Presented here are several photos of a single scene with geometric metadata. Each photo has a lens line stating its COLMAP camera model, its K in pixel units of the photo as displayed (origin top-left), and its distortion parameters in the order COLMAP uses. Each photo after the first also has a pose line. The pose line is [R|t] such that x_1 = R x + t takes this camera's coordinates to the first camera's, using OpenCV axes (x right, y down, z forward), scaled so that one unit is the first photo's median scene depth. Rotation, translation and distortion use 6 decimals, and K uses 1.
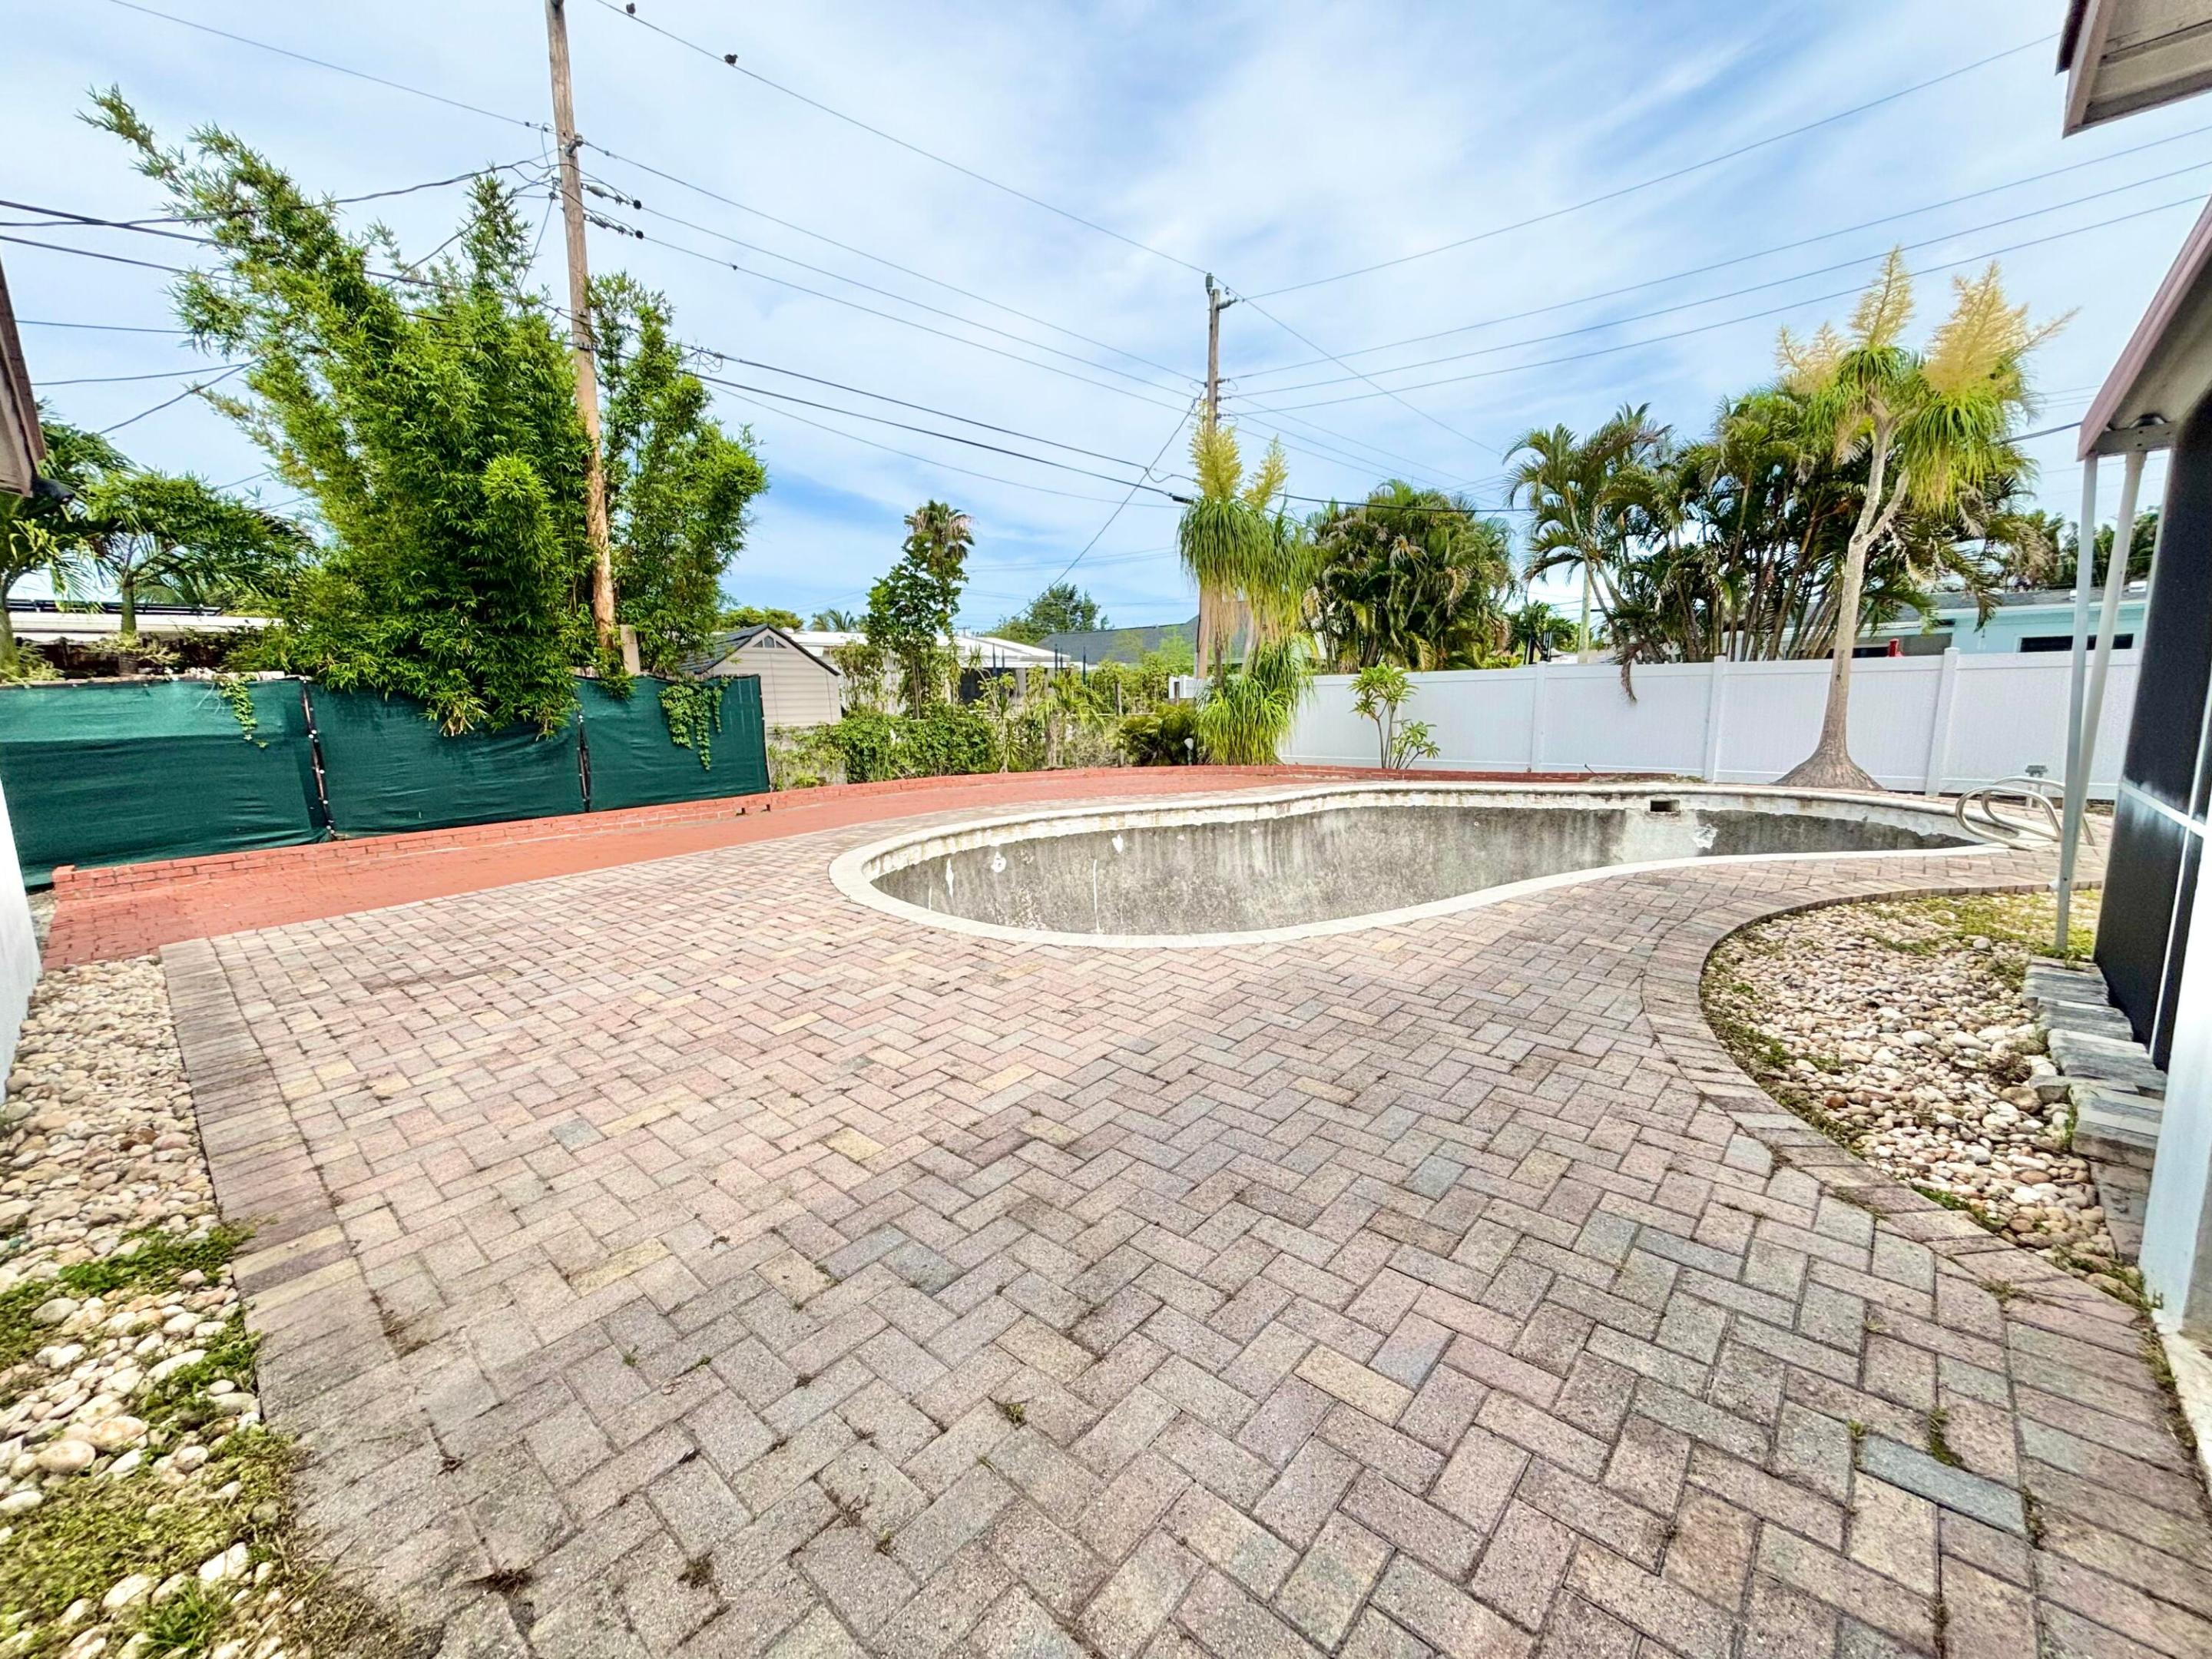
lens RADIAL K [[893.3, 0, 1108.7], [0, 893.3, 842.2], [0, 0, 1]] dist [-0.001246, -0.000150]
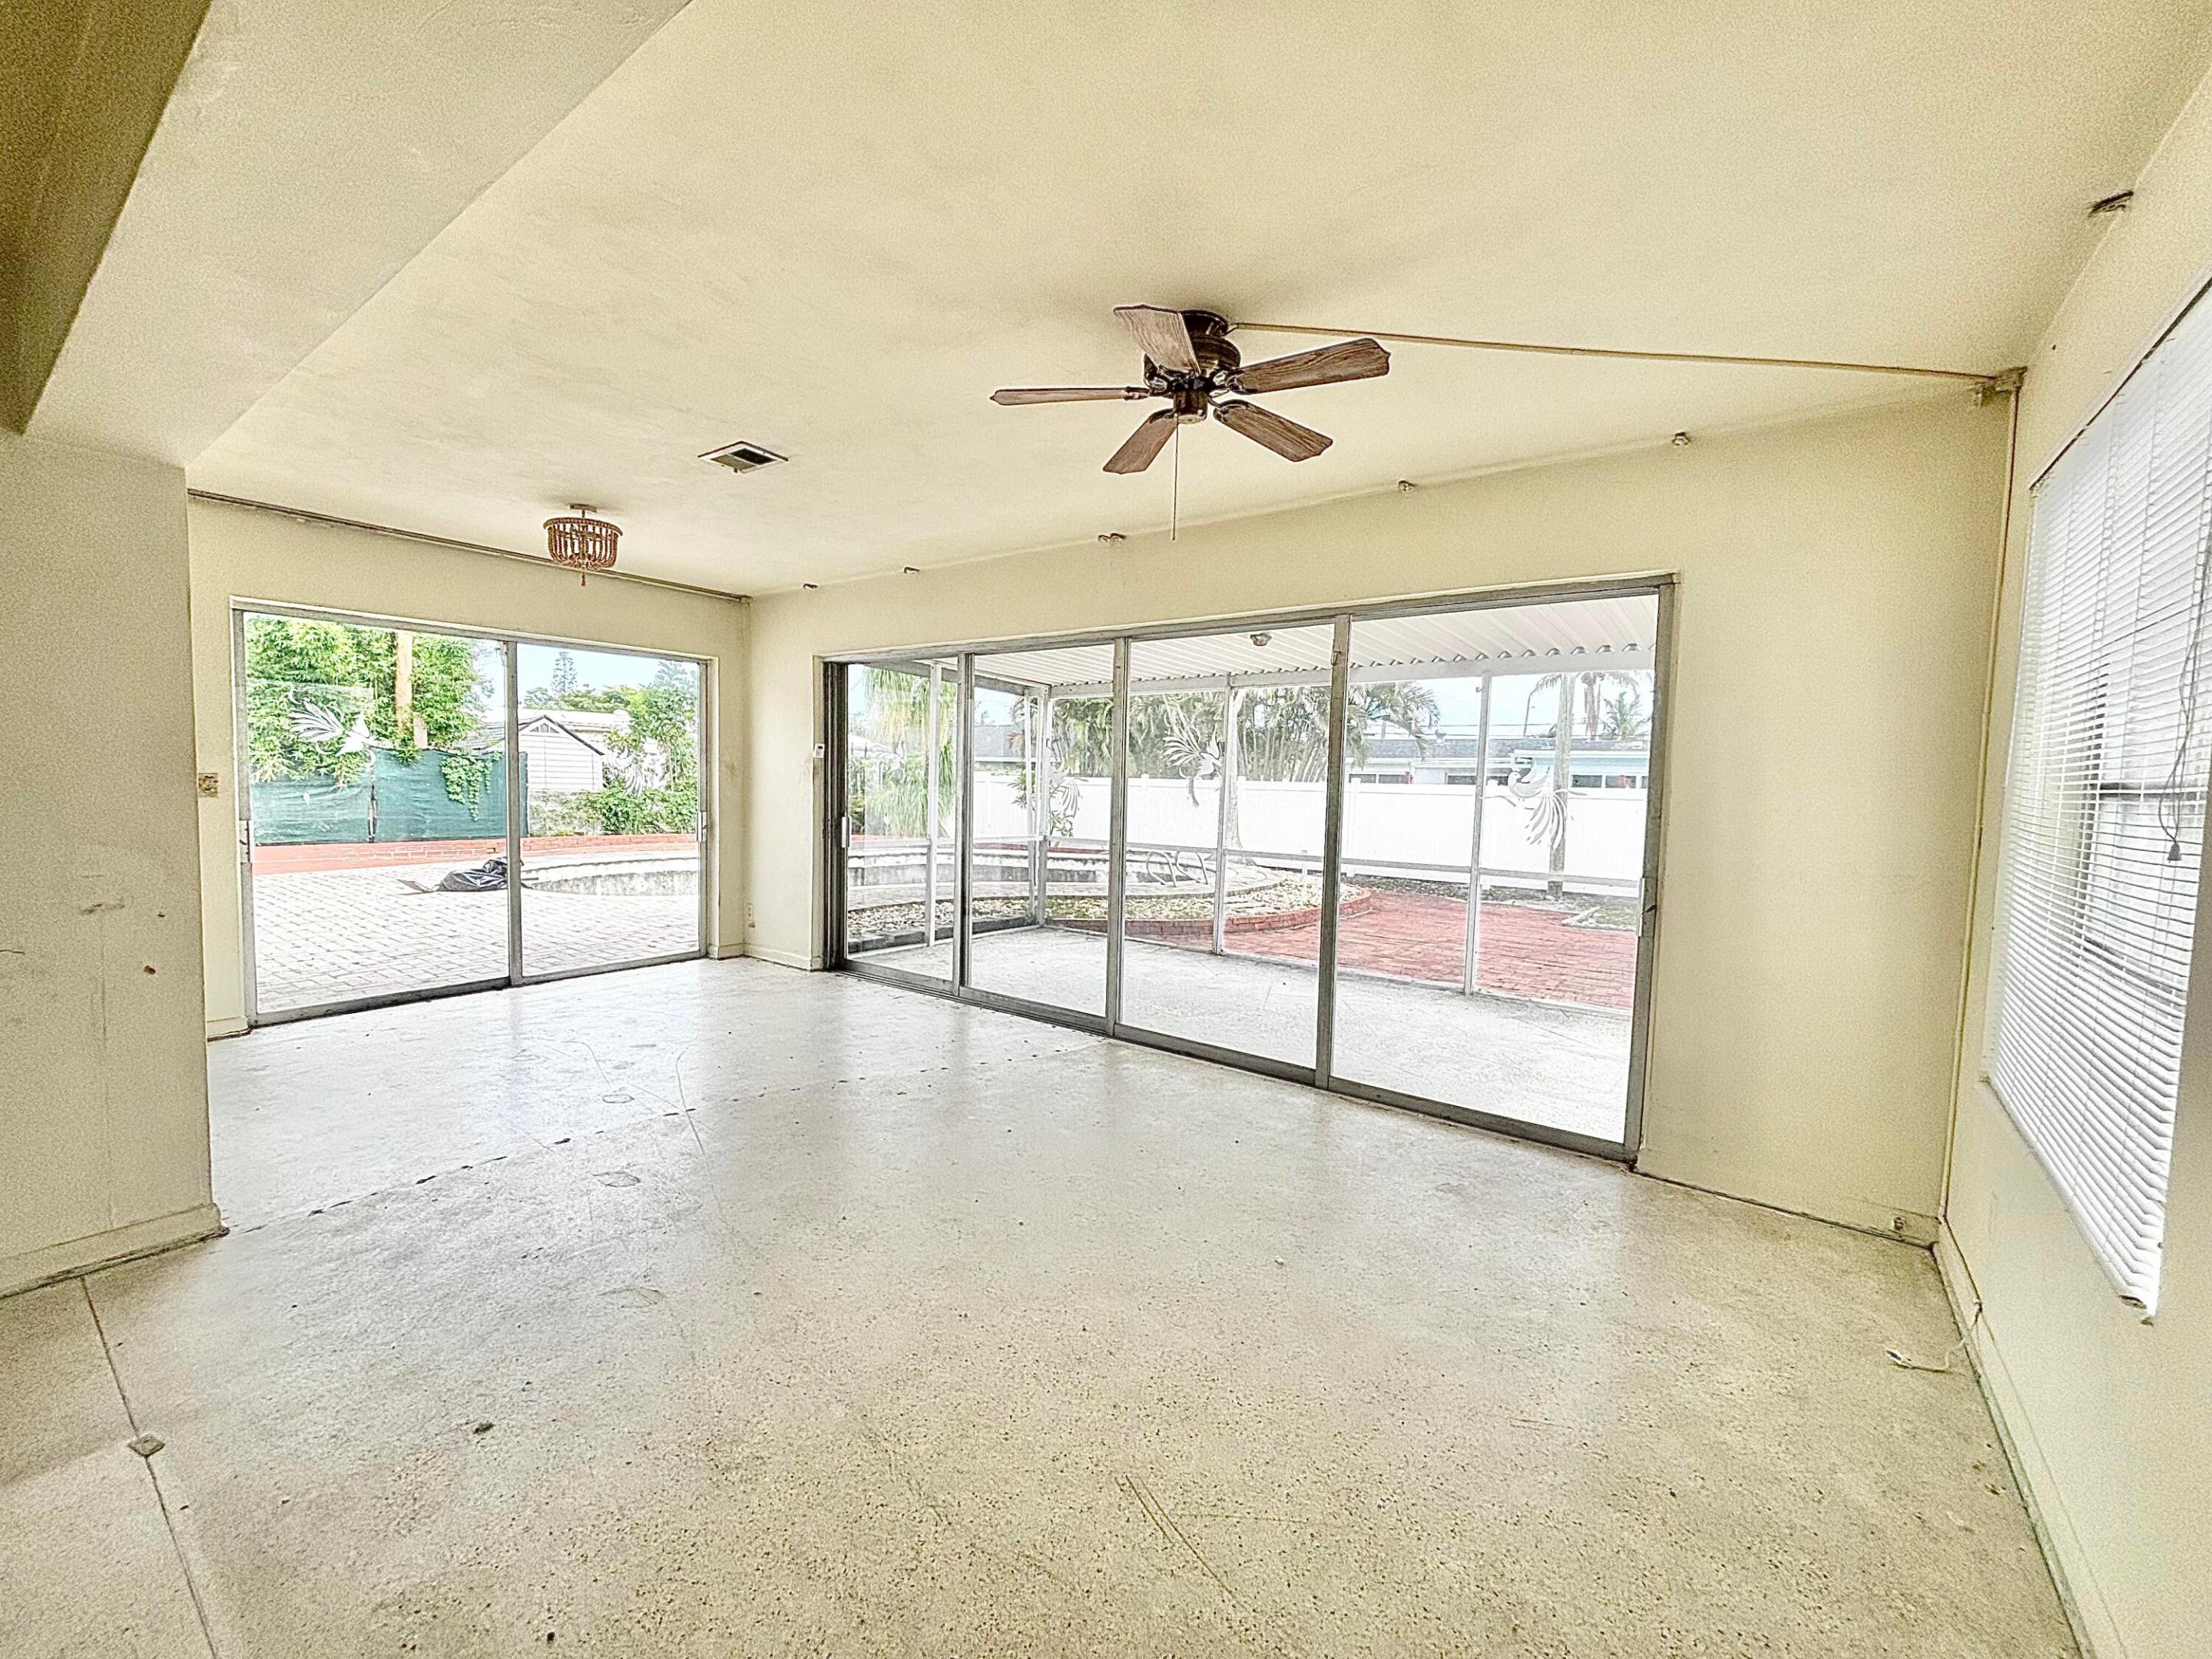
lens RADIAL K [[893.3, 0, 1114.1], [0, 893.3, 816.4], [0, 0, 1]] dist [-0.001246, -0.000150]
pose [[0.993619, 0.047393, 0.102345, 0.422350], [-0.033602, 0.990614, -0.132497, 0.068388], [-0.107663, 0.128213, 0.985885, -0.490671]]
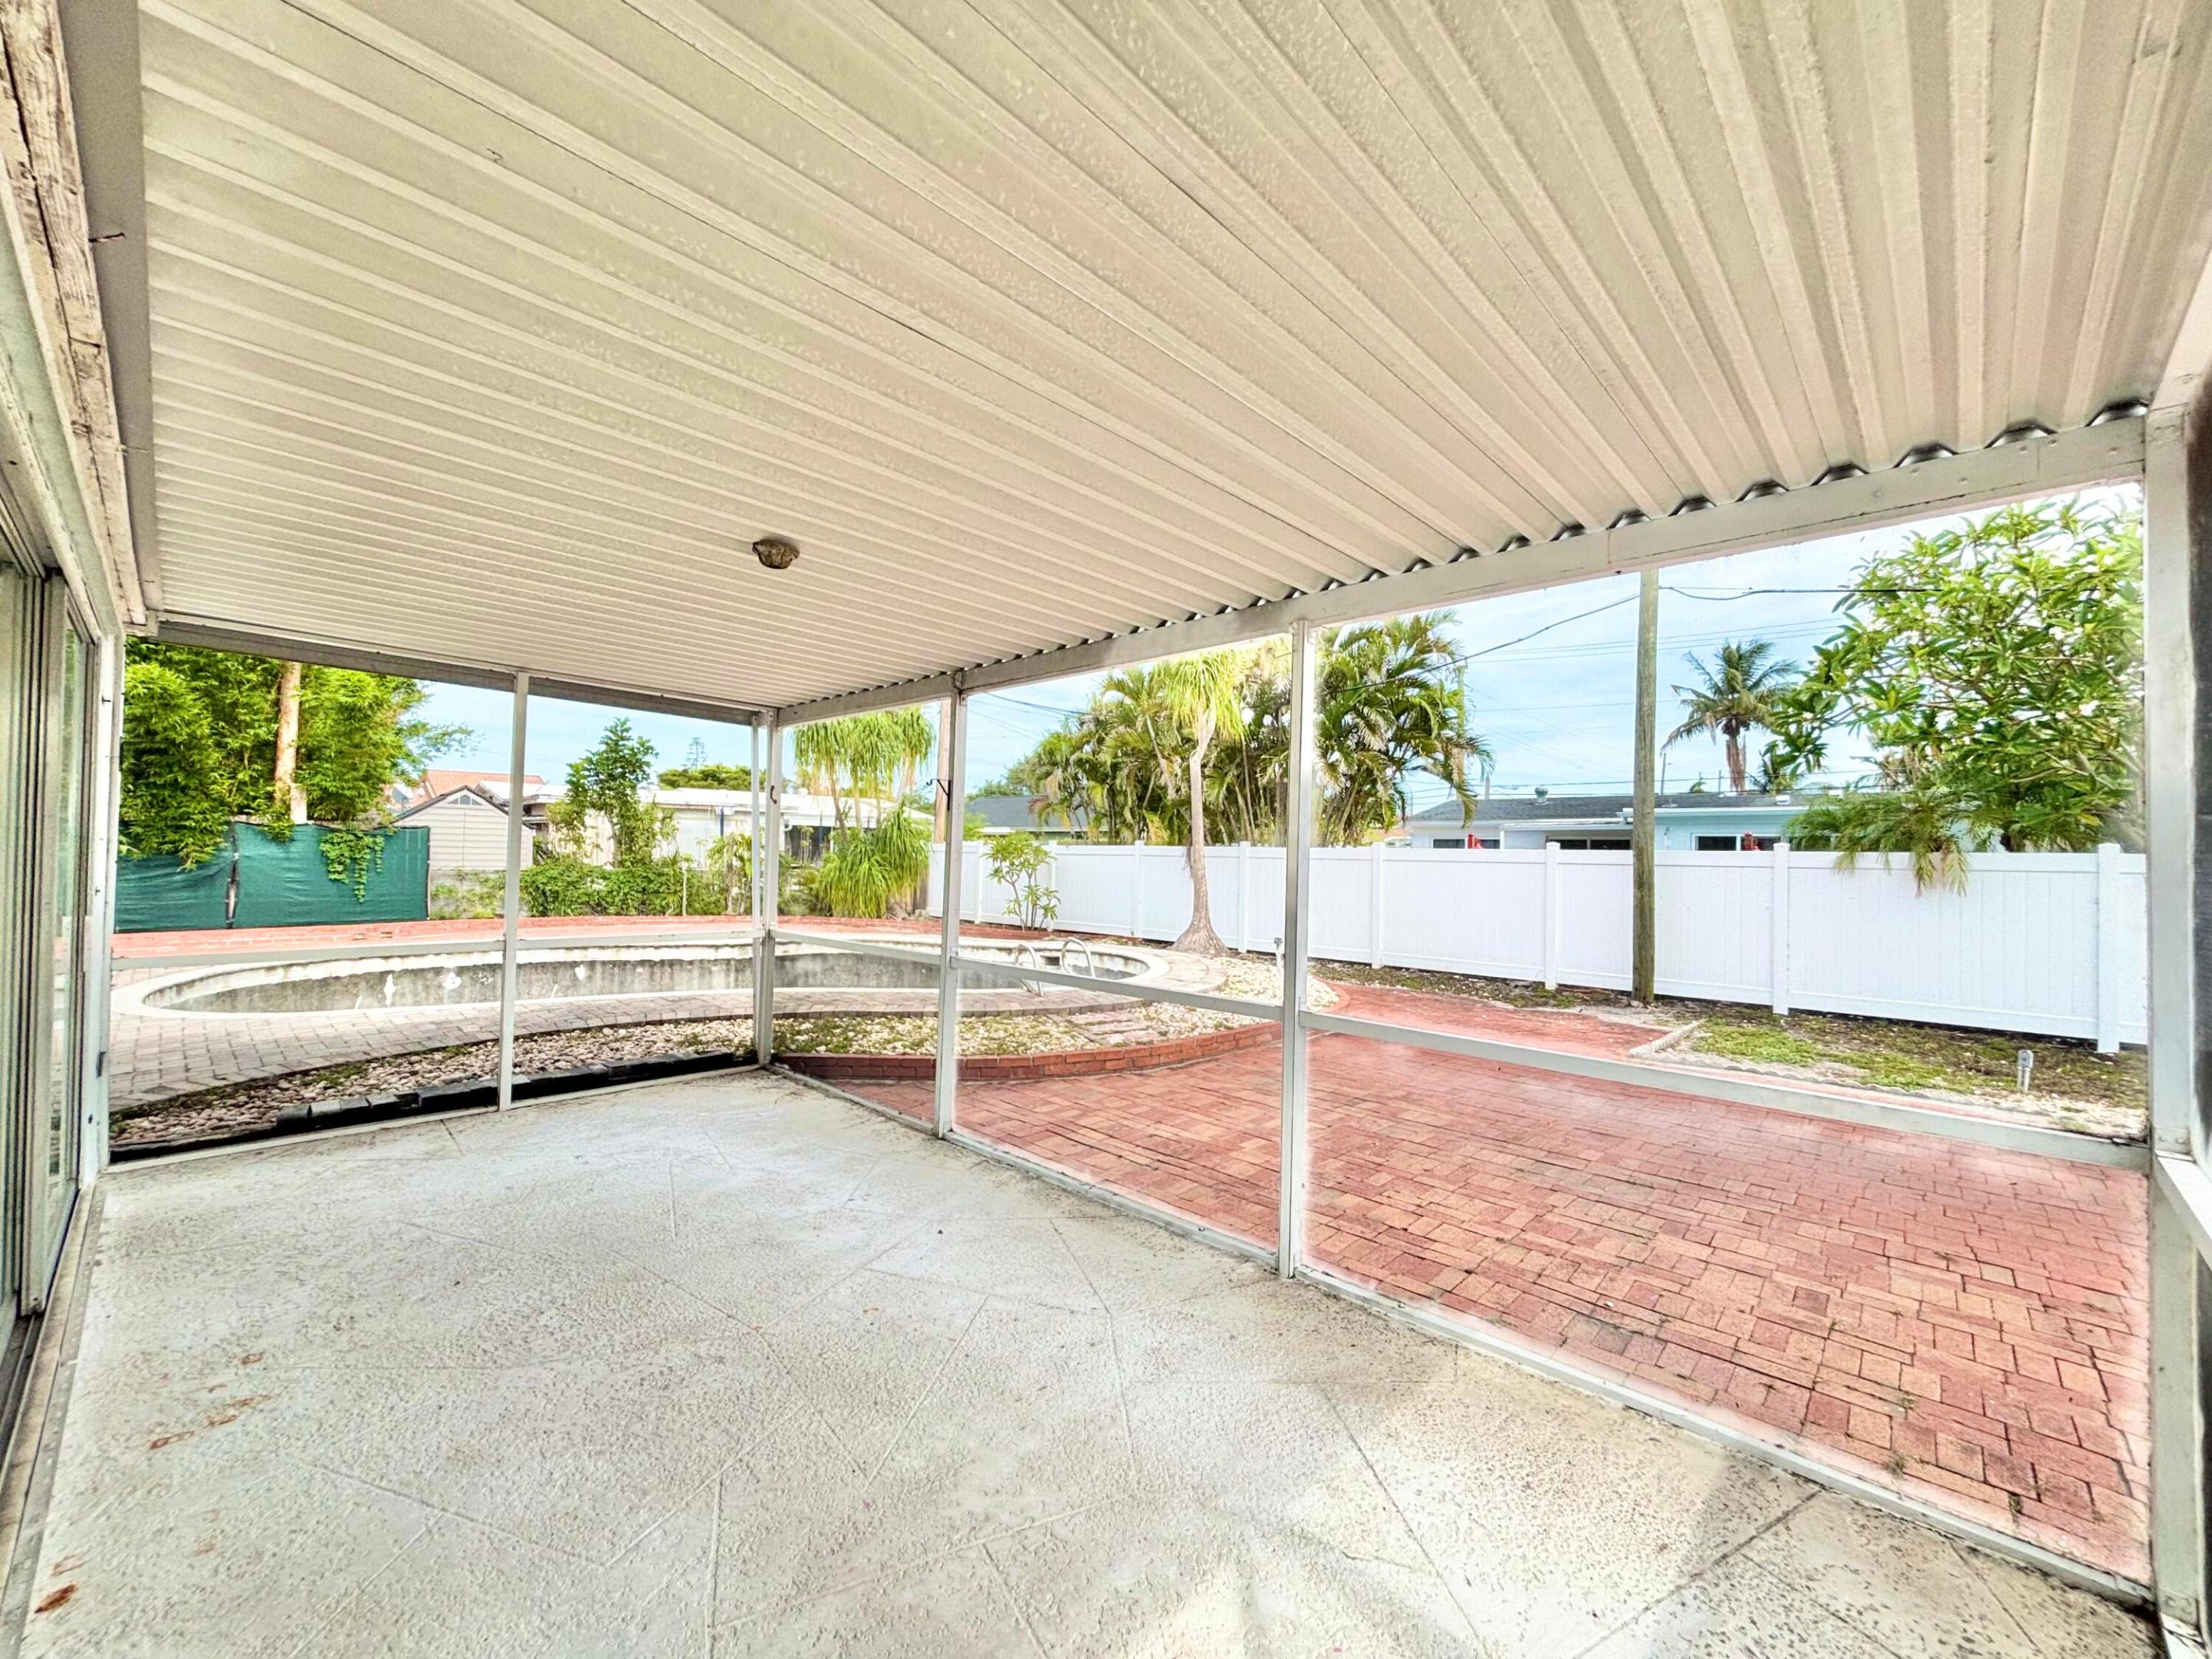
lens RADIAL K [[893.3, 0, 1115.8], [0, 893.3, 827.5], [0, 0, 1]] dist [-0.001246, -0.000150]
pose [[0.998769, 0.038471, -0.031324, 0.690962], [-0.043822, 0.980113, -0.193540, 0.010731], [0.023255, 0.194675, 0.980592, -0.206052]]
